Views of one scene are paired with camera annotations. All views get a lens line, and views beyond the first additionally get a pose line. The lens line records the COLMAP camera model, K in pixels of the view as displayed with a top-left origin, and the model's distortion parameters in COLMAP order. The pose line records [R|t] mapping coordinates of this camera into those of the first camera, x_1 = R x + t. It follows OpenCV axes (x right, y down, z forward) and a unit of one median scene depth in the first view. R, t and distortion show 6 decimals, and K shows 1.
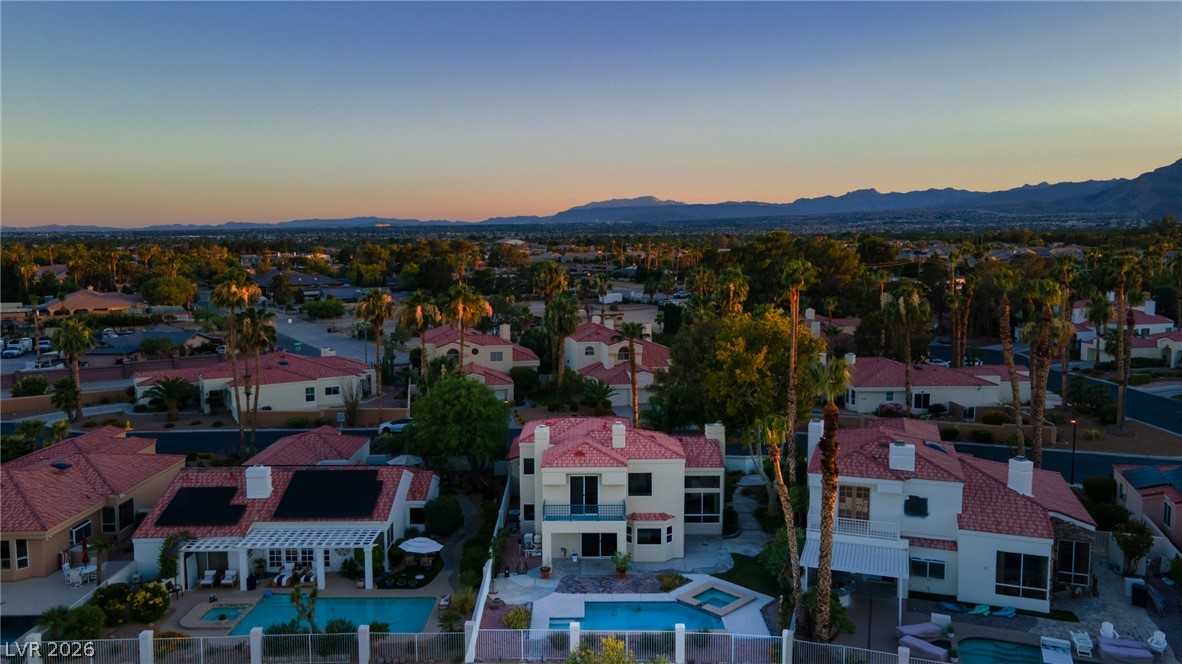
lens RADIAL K [[865.2, 0, 591.0], [0, 865.2, 332.0], [0, 0, 1]] dist [0.020262, 0.048657]
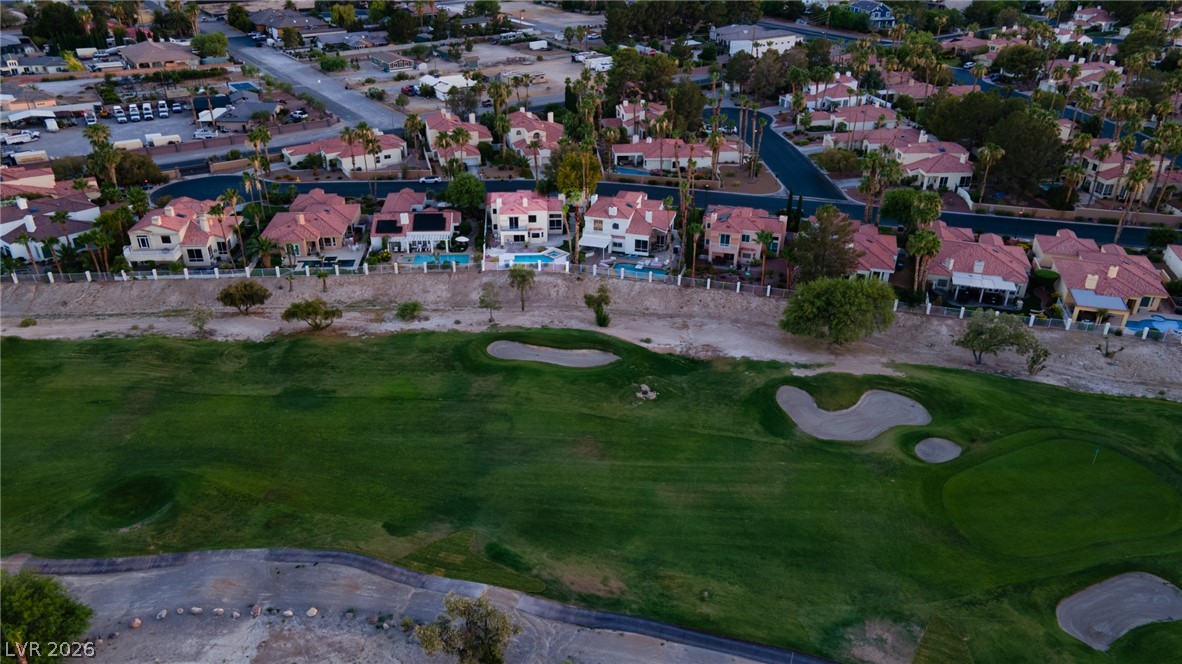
lens RADIAL K [[865.2, 0, 591.0], [0, 865.2, 332.0], [0, 0, 1]] dist [0.020262, 0.048657]
pose [[0.998015, -0.017155, 0.060602, 0.073005], [-0.006356, 0.929848, 0.367890, -0.589059], [-0.062662, -0.367545, 0.927892, -2.032136]]
